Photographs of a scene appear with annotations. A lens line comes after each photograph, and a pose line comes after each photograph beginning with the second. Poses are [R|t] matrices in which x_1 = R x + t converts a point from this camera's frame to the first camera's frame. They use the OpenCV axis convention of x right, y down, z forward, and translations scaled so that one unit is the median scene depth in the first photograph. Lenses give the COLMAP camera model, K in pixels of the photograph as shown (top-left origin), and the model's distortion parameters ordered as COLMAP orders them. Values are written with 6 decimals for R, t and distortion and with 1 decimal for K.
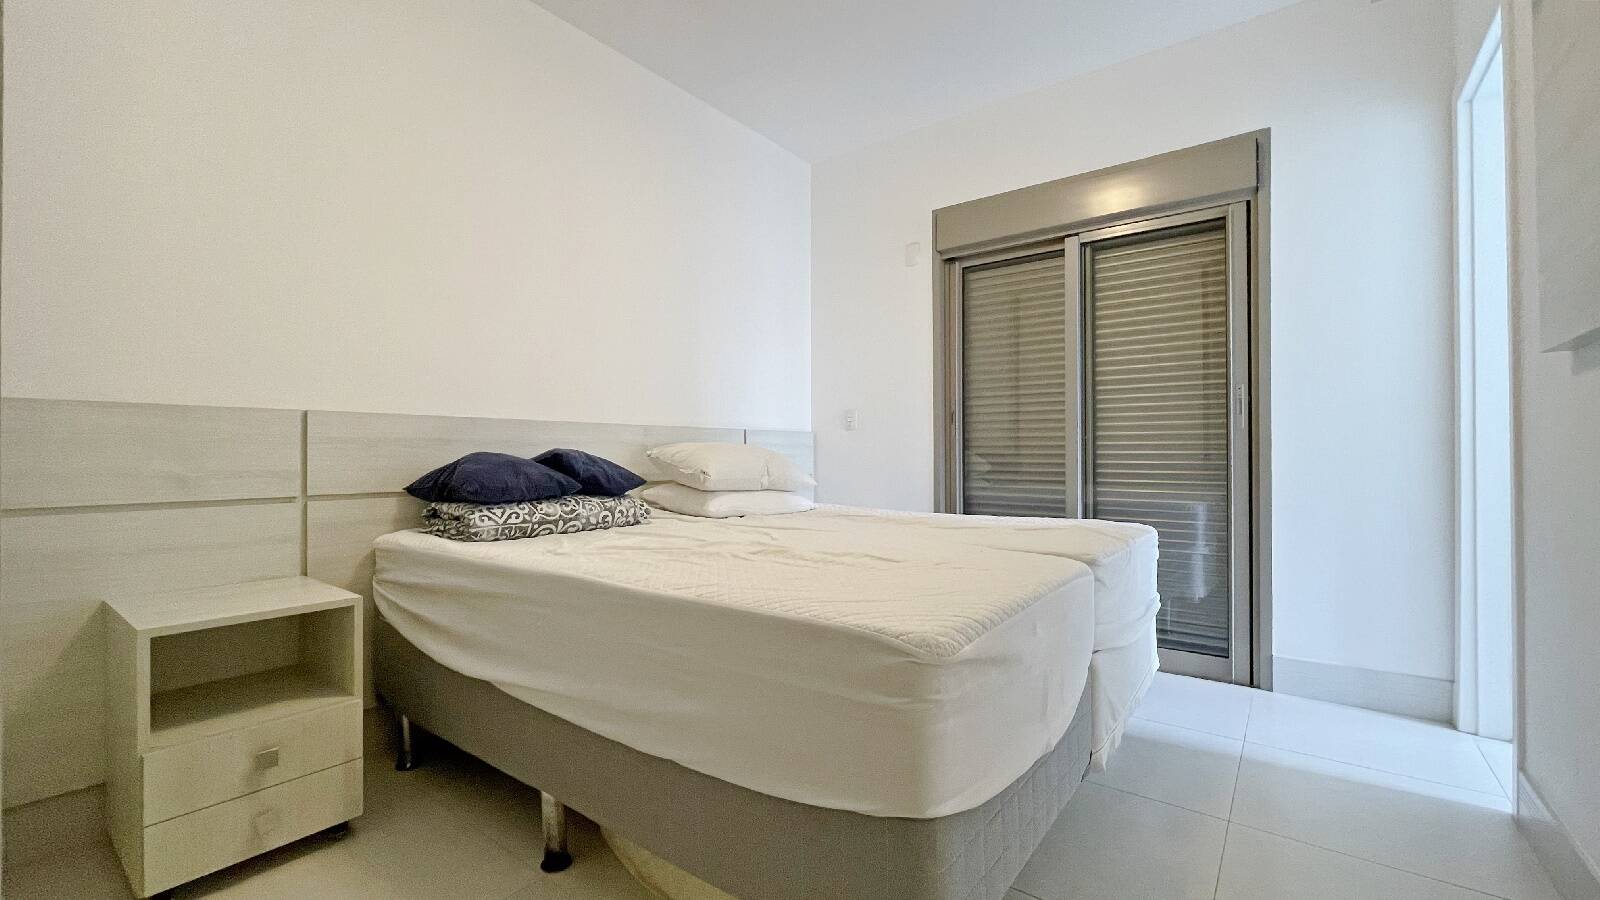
lens RADIAL K [[670.4, 0, 800.0], [0, 670.4, 450.0], [0, 0, 1]] dist [-0.001390, -0.000484]
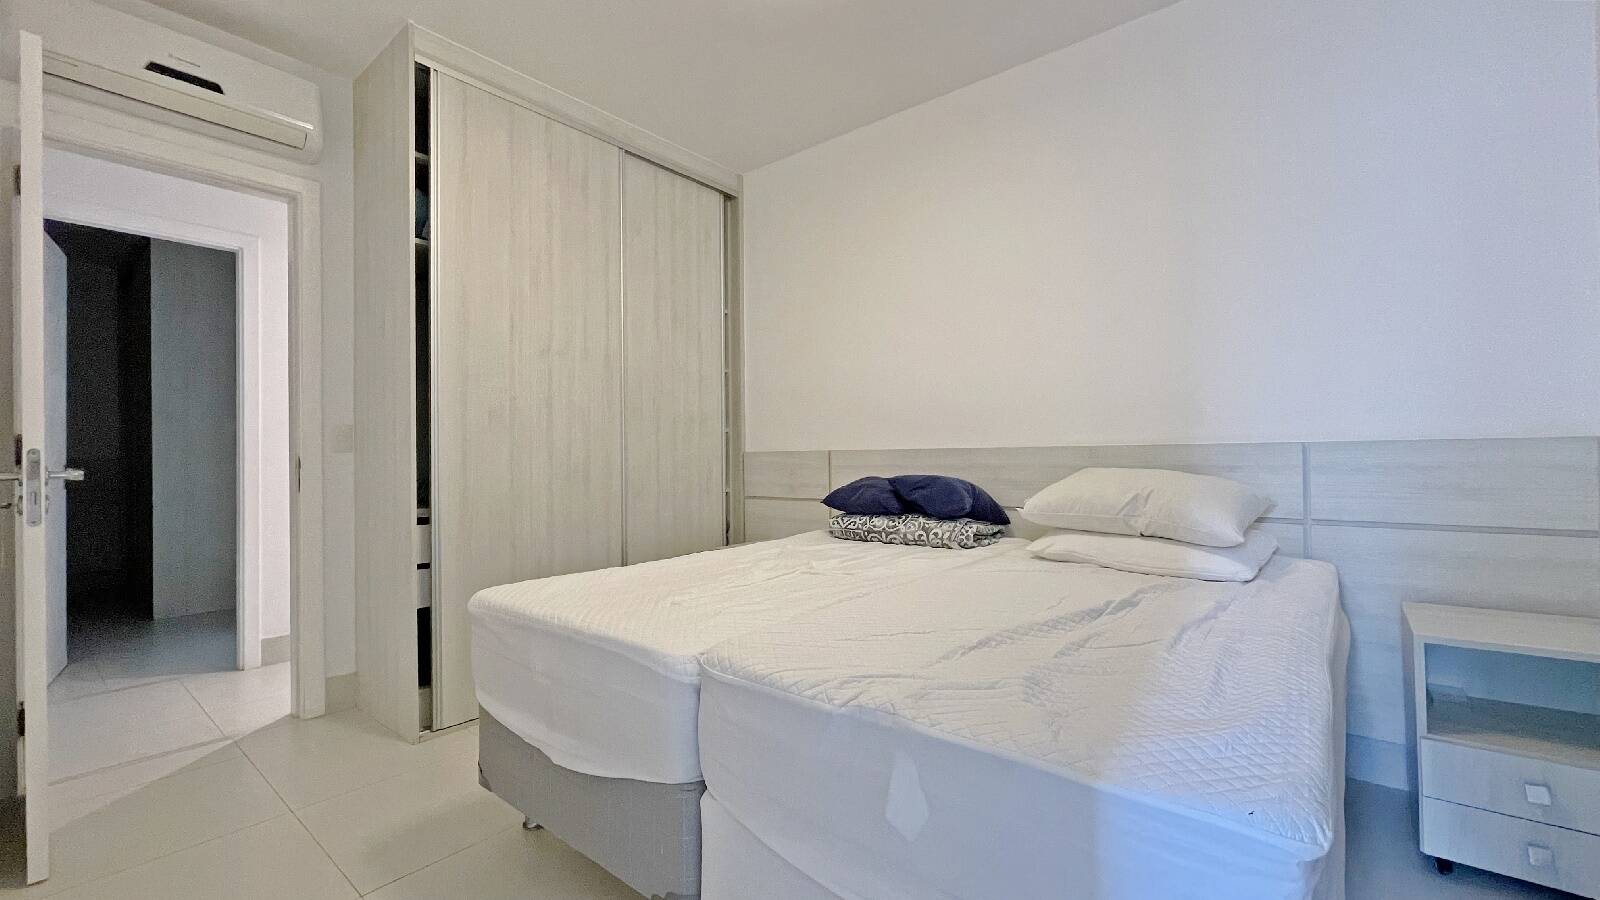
lens RADIAL K [[670.4, 0, 800.0], [0, 670.4, 450.0], [0, 0, 1]] dist [-0.001390, -0.000484]
pose [[-0.048320, -0.012948, -0.998748, 0.909803], [0.006281, 0.999892, -0.013266, -0.033967], [0.998812, -0.006915, -0.048233, 0.902016]]
